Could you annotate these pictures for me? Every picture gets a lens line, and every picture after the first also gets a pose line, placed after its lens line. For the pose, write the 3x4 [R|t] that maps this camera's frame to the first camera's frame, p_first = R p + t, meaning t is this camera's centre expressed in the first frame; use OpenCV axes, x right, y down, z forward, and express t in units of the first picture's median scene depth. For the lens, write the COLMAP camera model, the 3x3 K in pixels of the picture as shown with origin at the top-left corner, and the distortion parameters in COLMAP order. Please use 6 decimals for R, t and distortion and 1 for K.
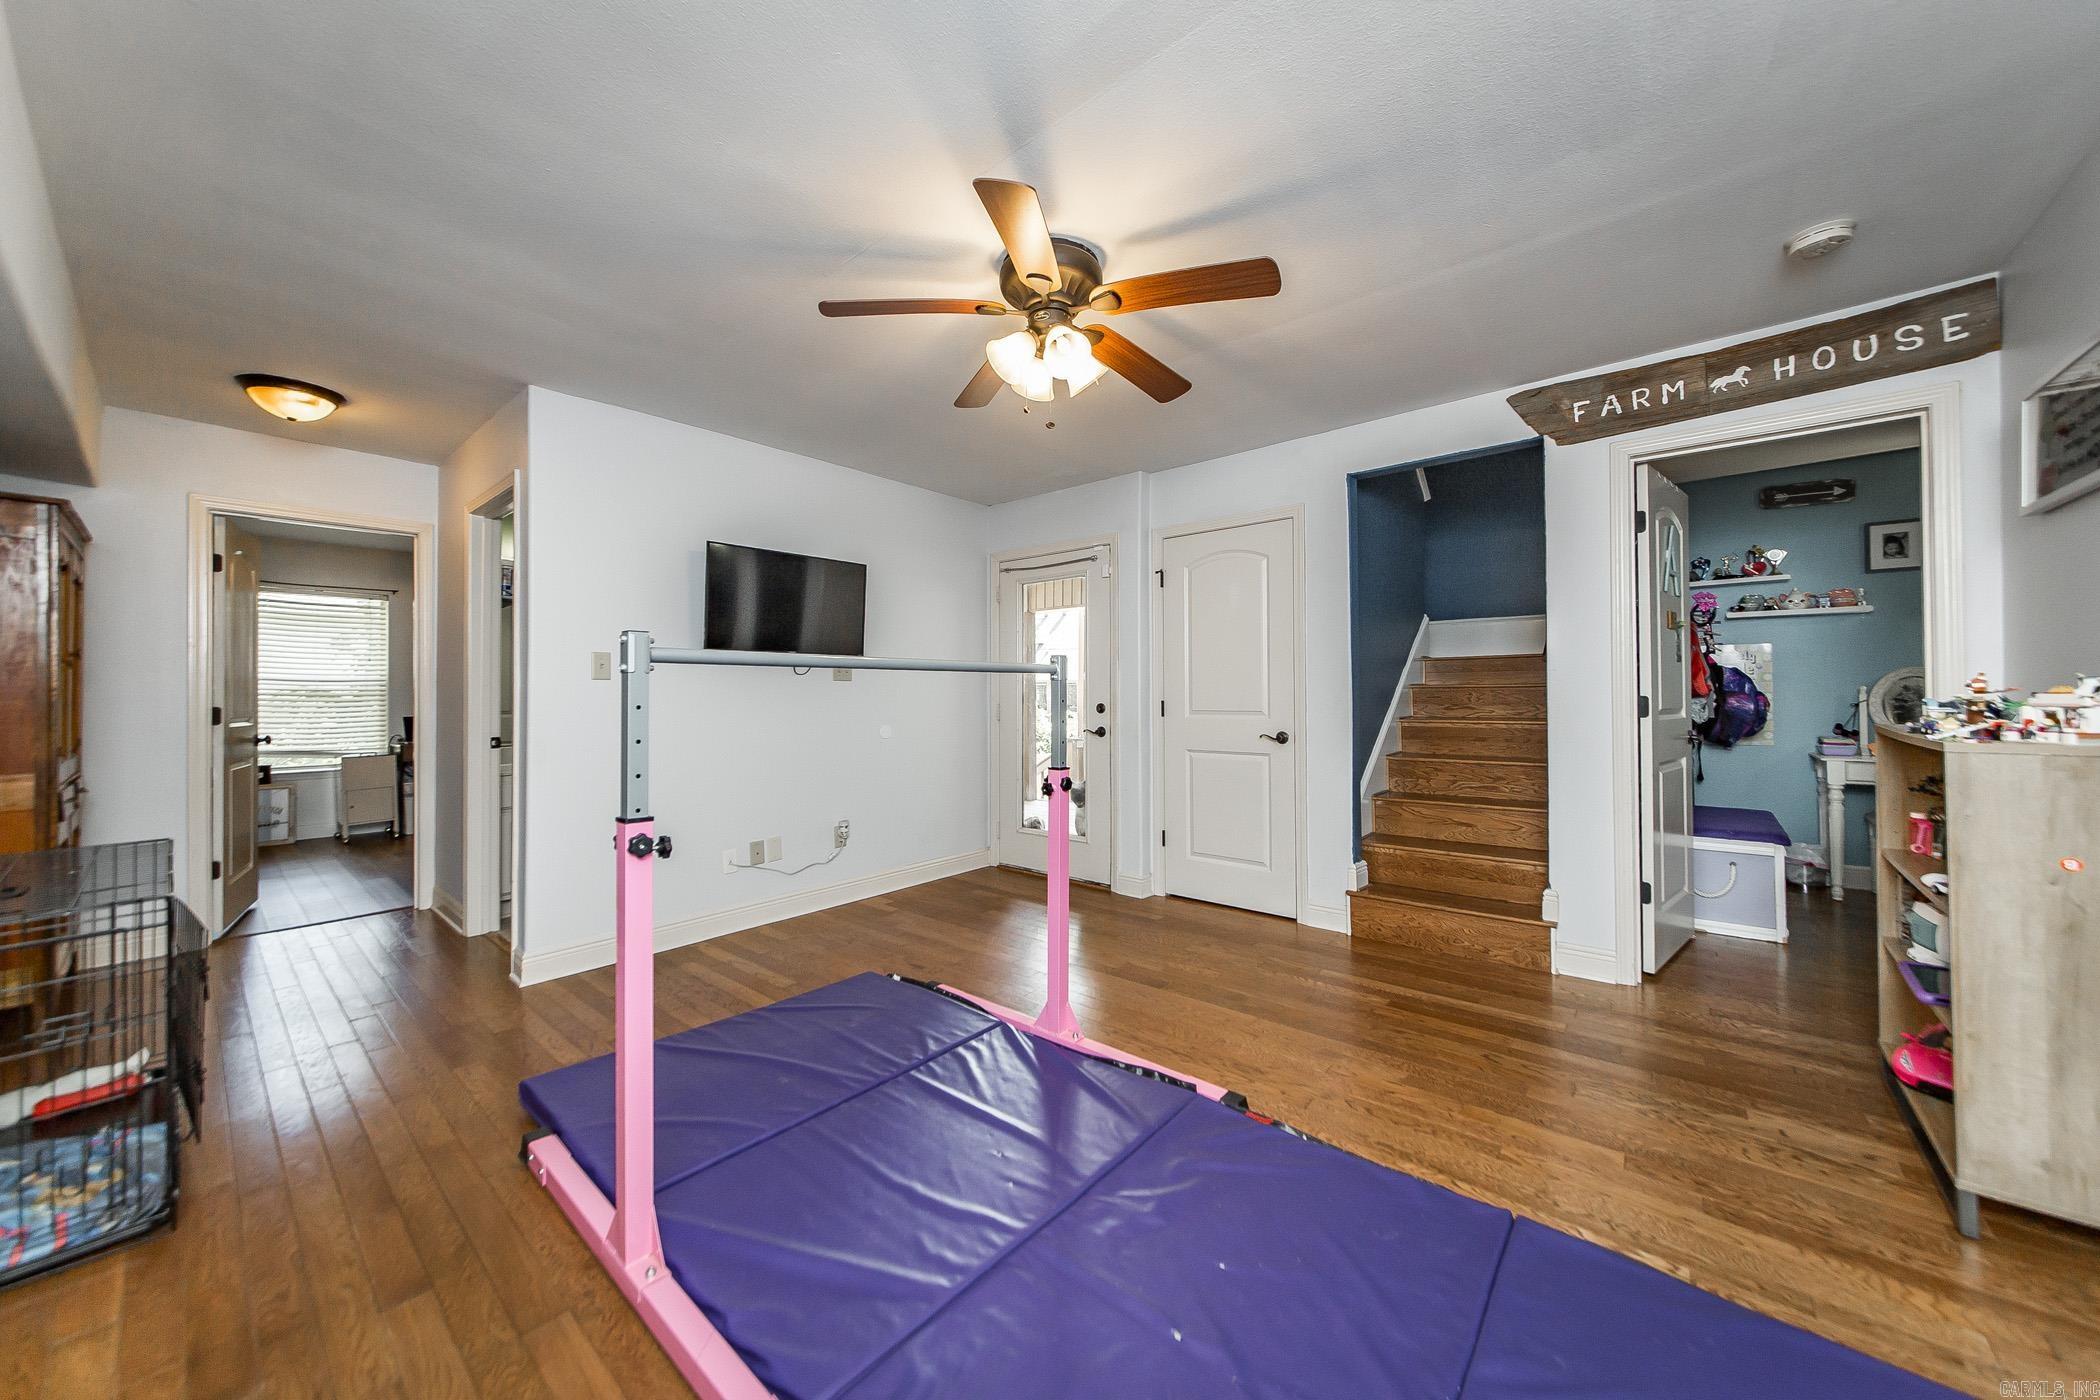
lens RADIAL K [[748.3, 0, 1040.1], [0, 748.3, 690.2], [0, 0, 1]] dist [-0.008295, -0.000180]
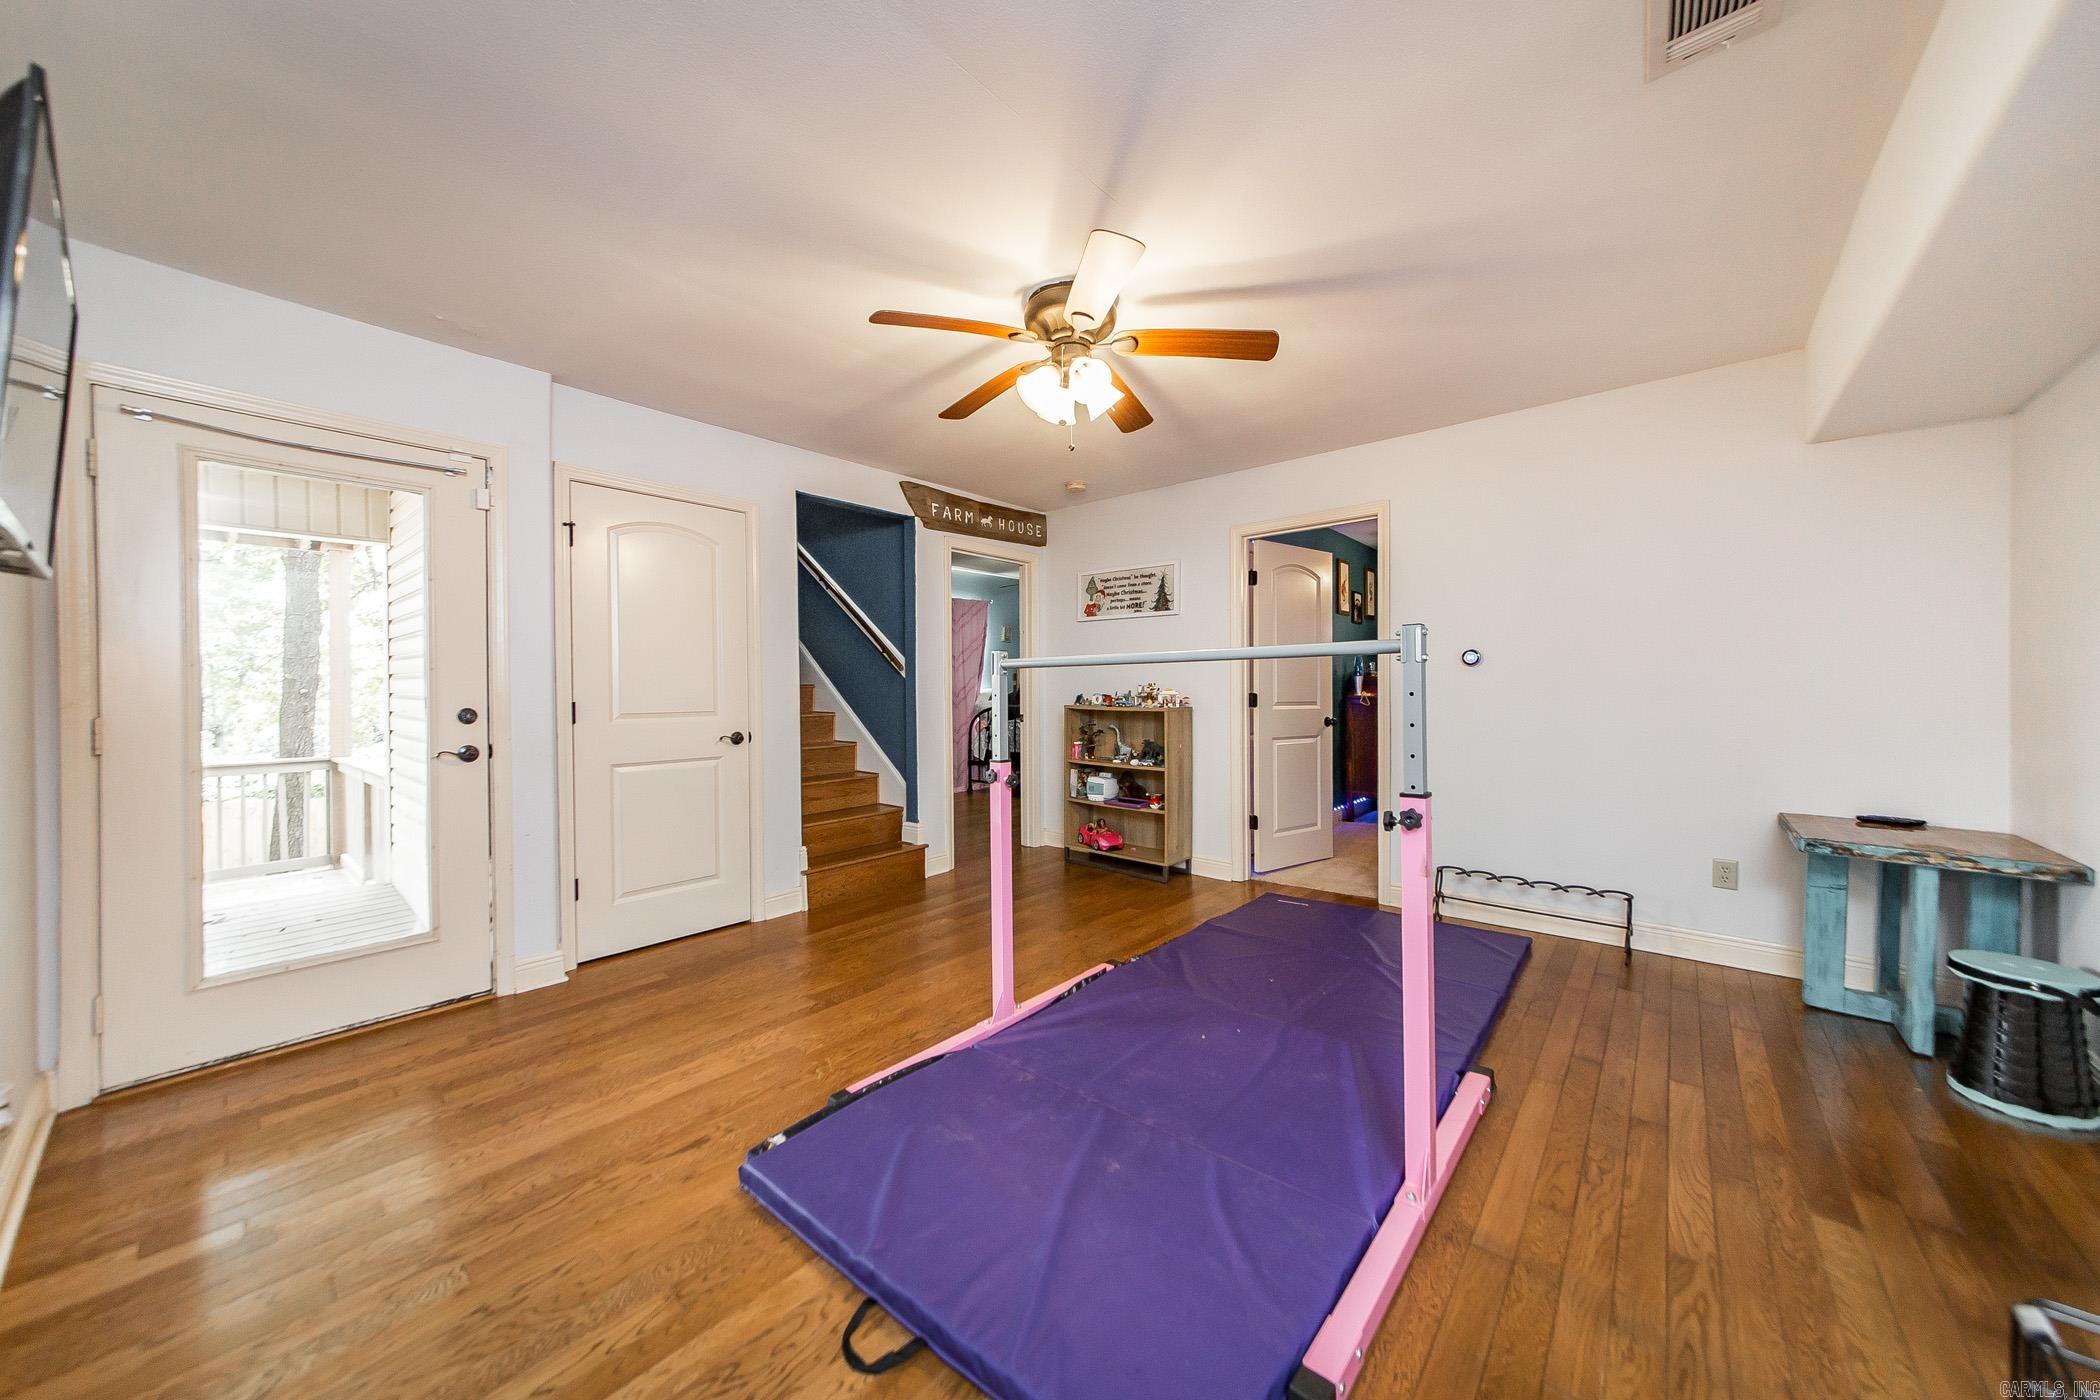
lens RADIAL K [[748.3, 0, 1049.2], [0, 748.3, 692.0], [0, 0, 1]] dist [-0.008295, -0.000180]
pose [[-0.021623, 0.004060, 0.999758, -0.791761], [0.004747, 0.999981, -0.003959, 0.012226], [-0.999755, 0.004660, -0.021642, 0.754388]]
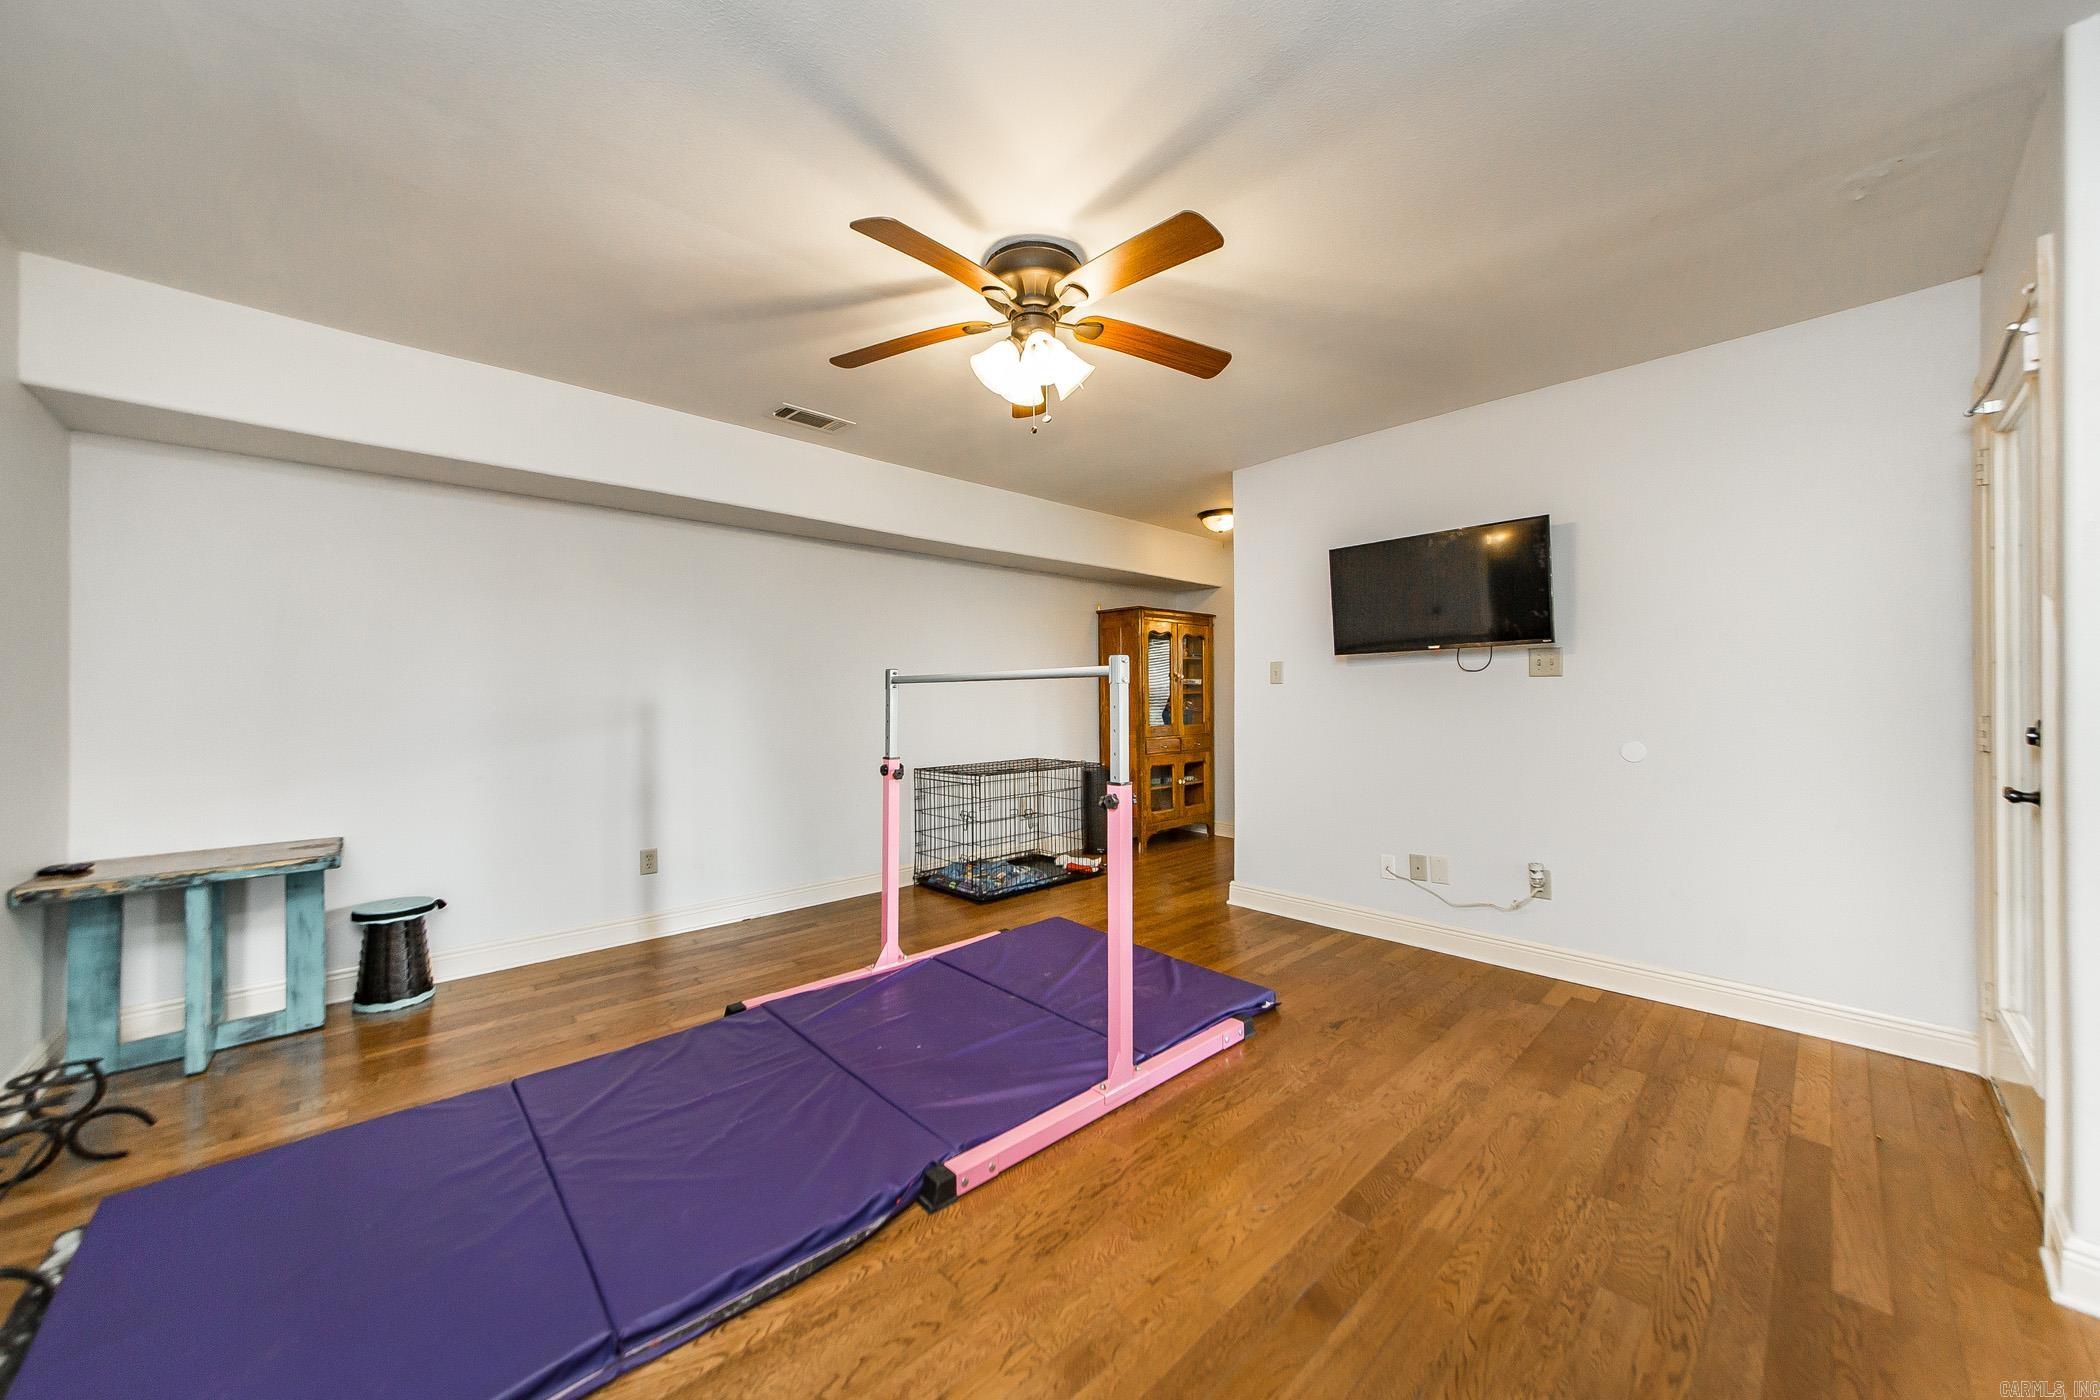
lens RADIAL K [[748.3, 0, 1048.0], [0, 748.3, 698.1], [0, 0, 1]] dist [-0.008295, -0.000180]
pose [[-0.095983, 0.009430, -0.995338, 0.712230], [0.011185, 0.999902, 0.008394, -0.003351], [0.995320, -0.010327, -0.096079, 0.790533]]
